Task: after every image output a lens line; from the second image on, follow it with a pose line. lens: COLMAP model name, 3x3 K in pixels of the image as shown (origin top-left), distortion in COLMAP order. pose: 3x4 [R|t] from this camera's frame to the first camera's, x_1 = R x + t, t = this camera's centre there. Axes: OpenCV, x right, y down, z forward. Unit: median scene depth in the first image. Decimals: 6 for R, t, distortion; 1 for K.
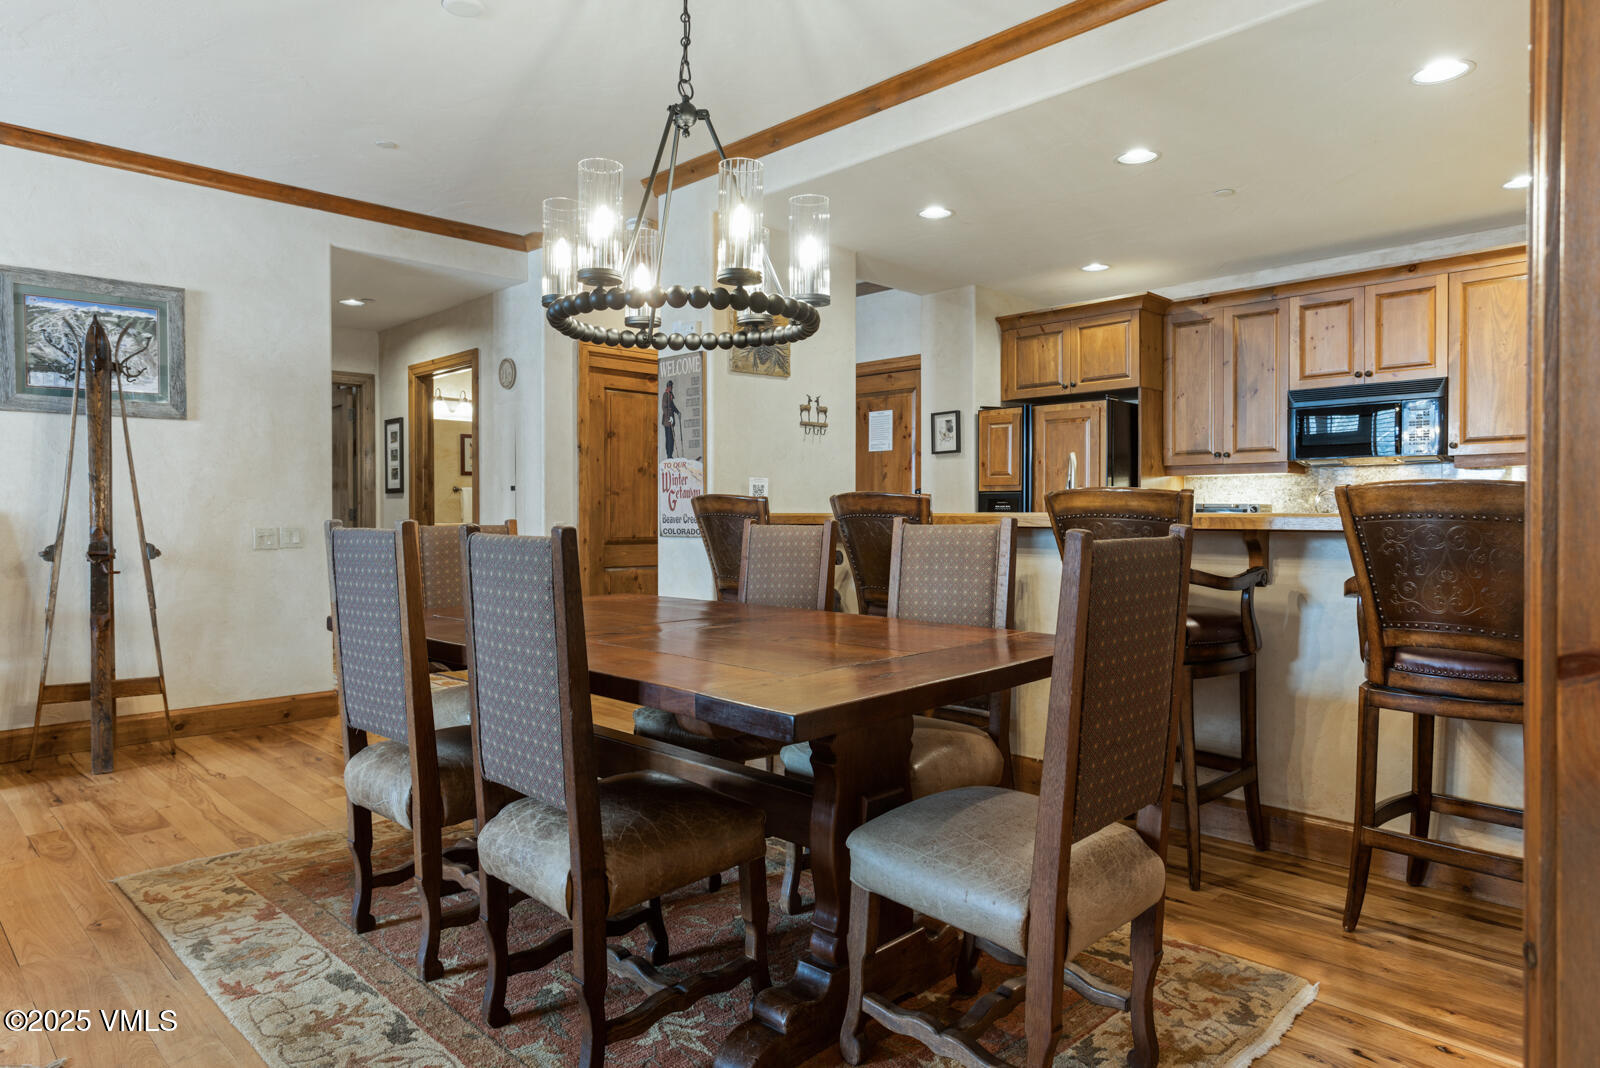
lens RADIAL K [[978.4, 0, 805.3], [0, 978.4, 522.2], [0, 0, 1]] dist [0.000614, -0.002623]
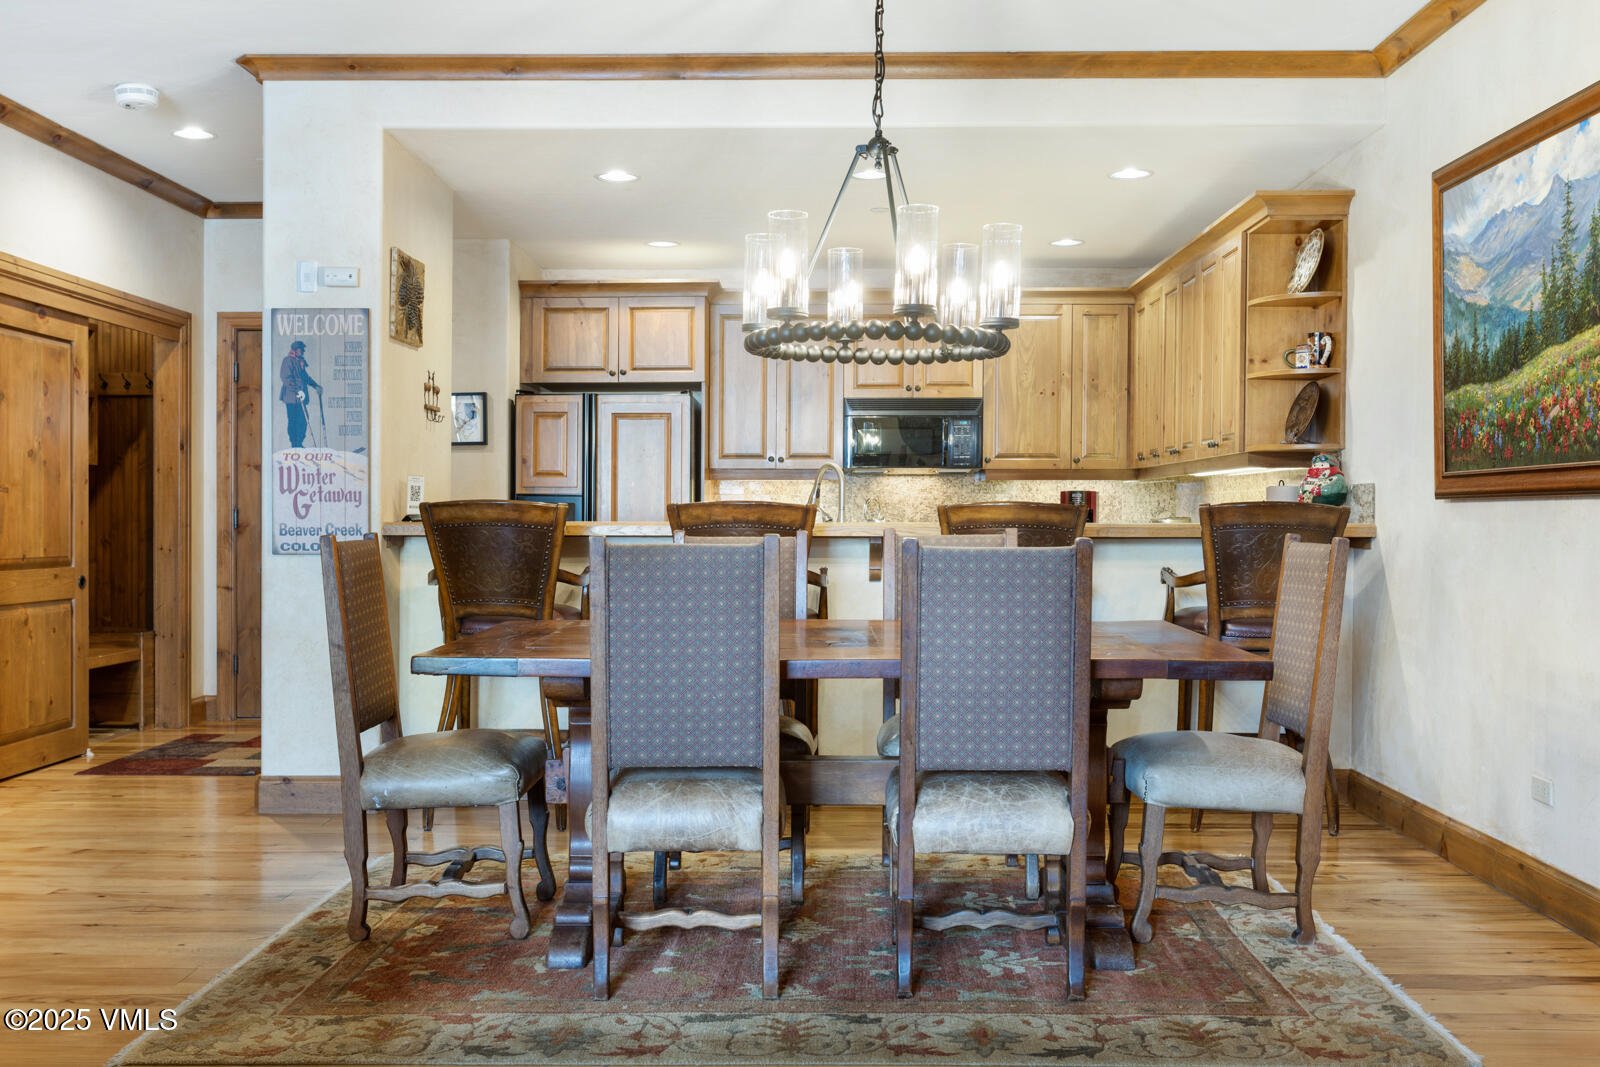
lens RADIAL K [[1413.8, 0, 804.9], [0, 1413.8, 534.4], [0, 0, 1]] dist [-0.009400, 0.025312]
pose [[0.732261, -0.007288, 0.680985, -0.549459], [0.004853, 0.999973, 0.005483, -0.003911], [-0.681007, -0.000710, 0.732277, -0.028808]]
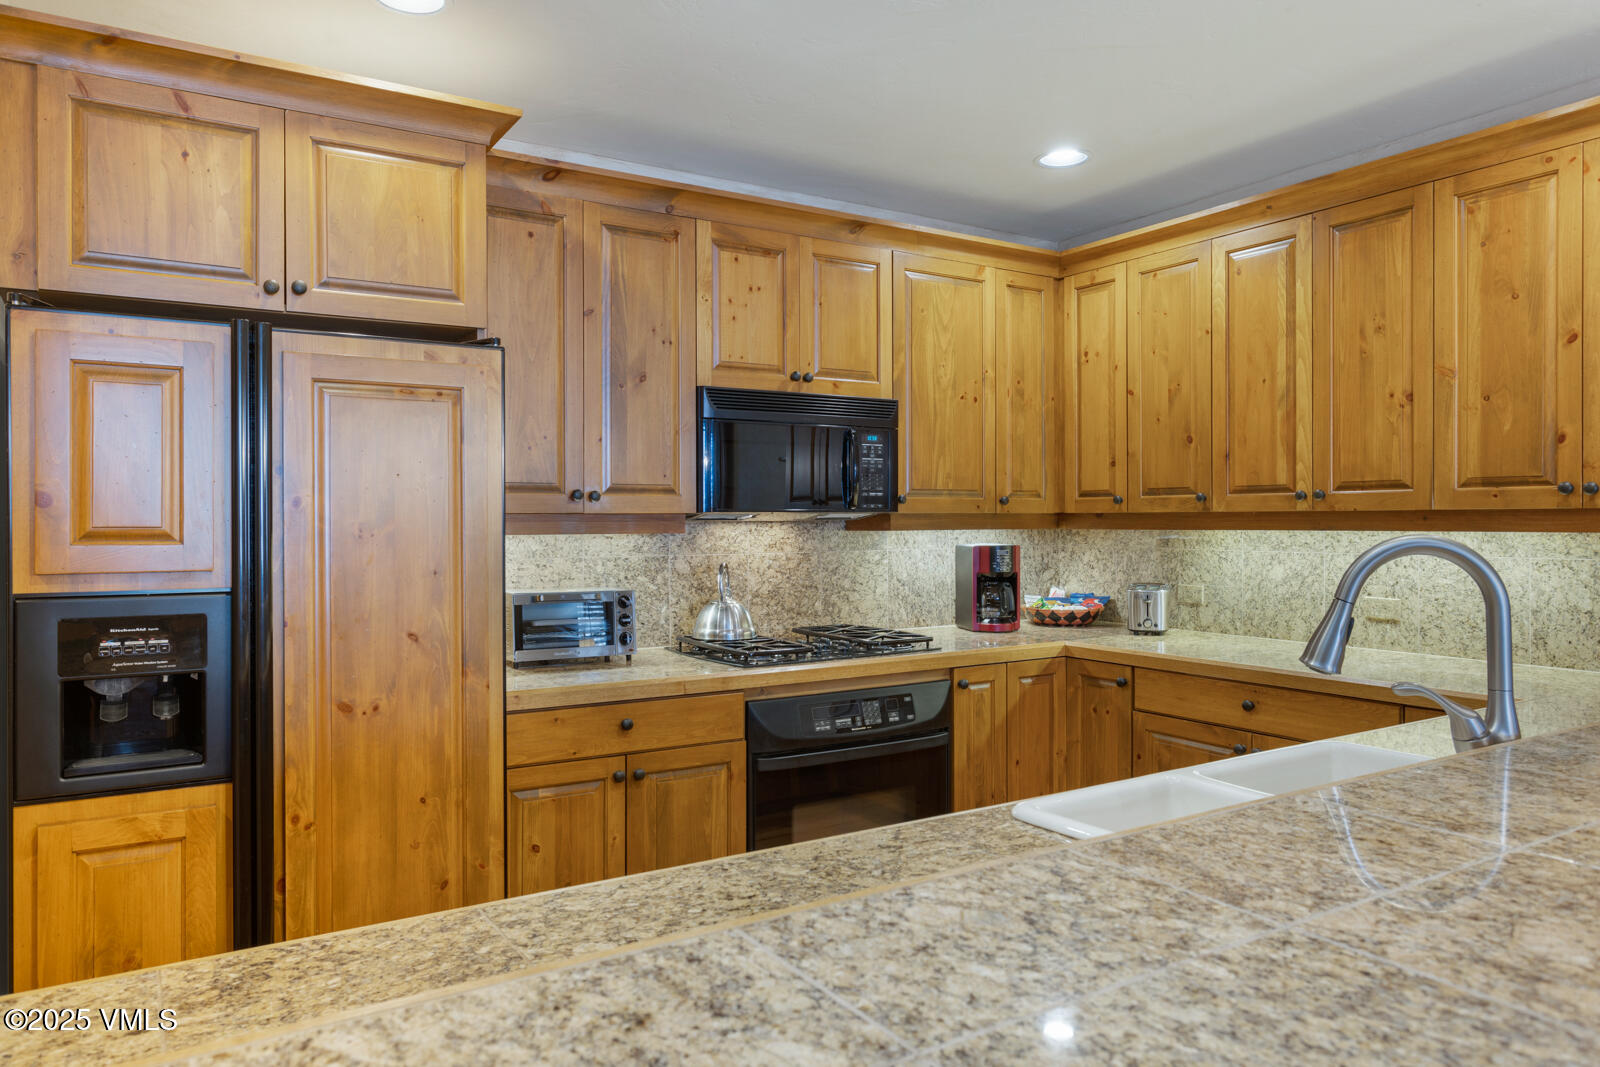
lens RADIAL K [[1072.9, 0, 779.5], [0, 1072.9, 528.1], [0, 0, 1]] dist [-0.003625, 0.003936]
pose [[0.268704, -0.004931, 0.963210, -0.078466], [0.012657, 0.999919, 0.001588, -0.058610], [-0.963140, 0.011764, 0.268745, 0.855499]]
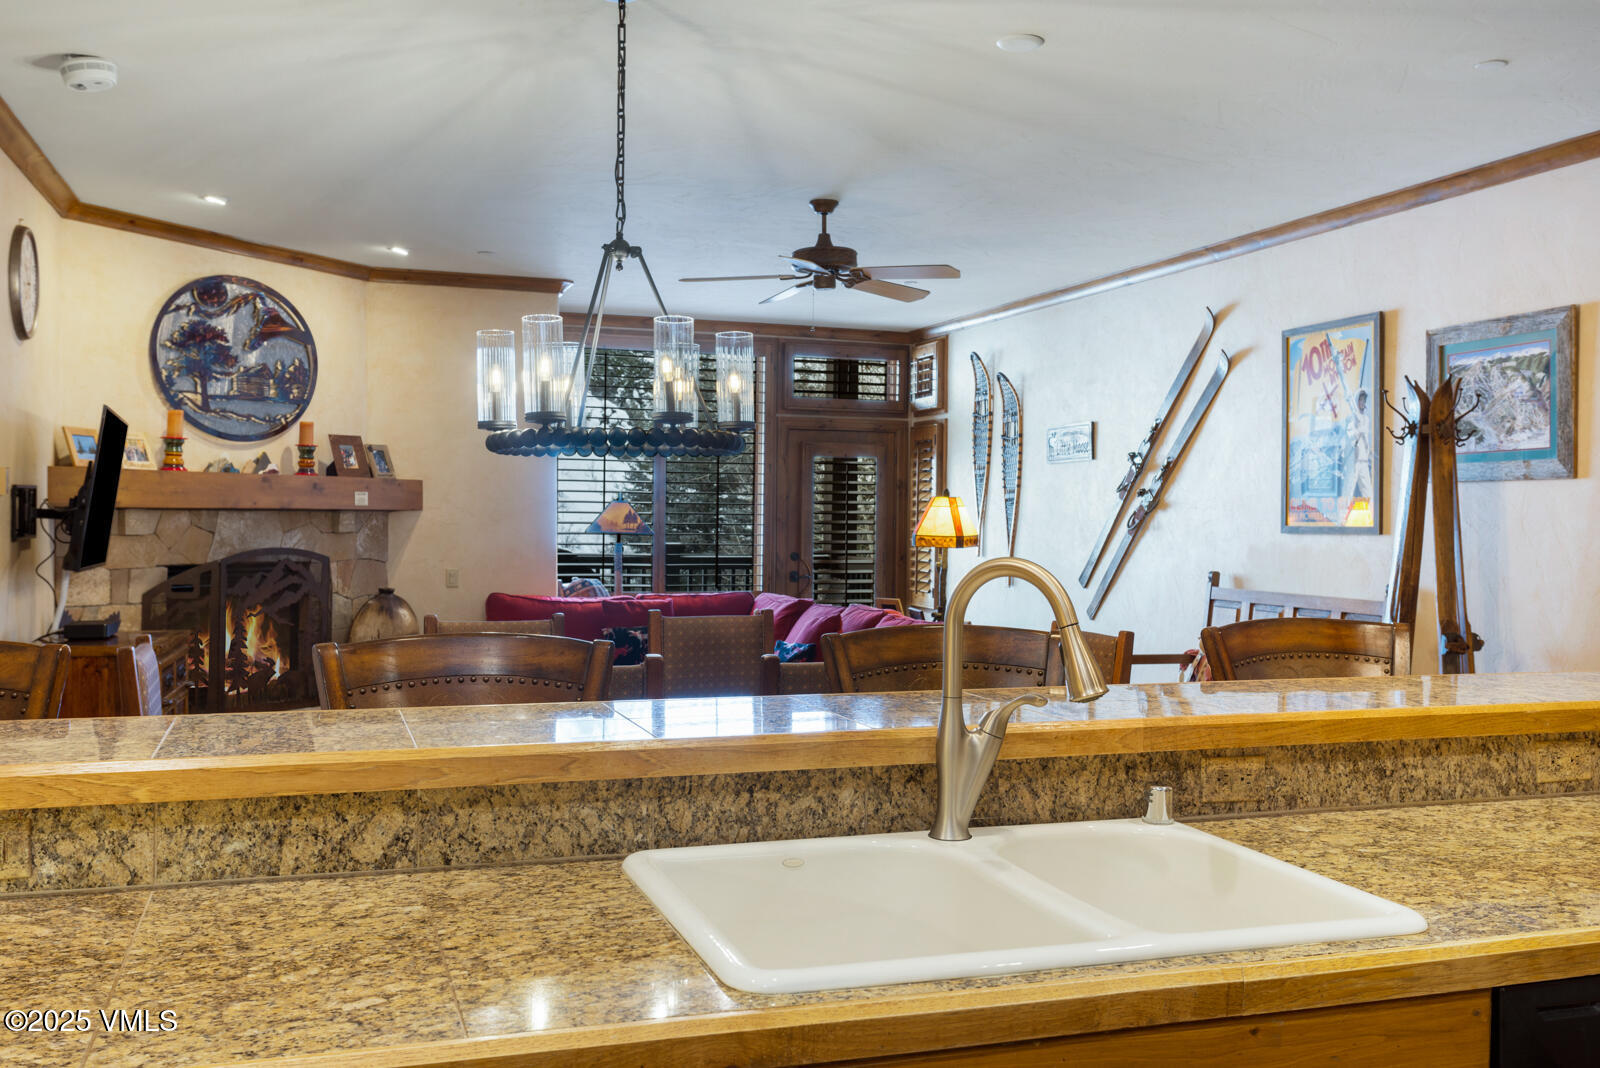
lens RADIAL K [[1421.5, 0, 759.4], [0, 1421.5, 546.3], [0, 0, 1]] dist [0.015732, 0.003097]
pose [[-0.499550, 0.016438, -0.866129, 0.552980], [-0.020255, 0.999325, 0.030648, -0.066883], [0.866048, 0.032853, -0.498880, 0.903892]]
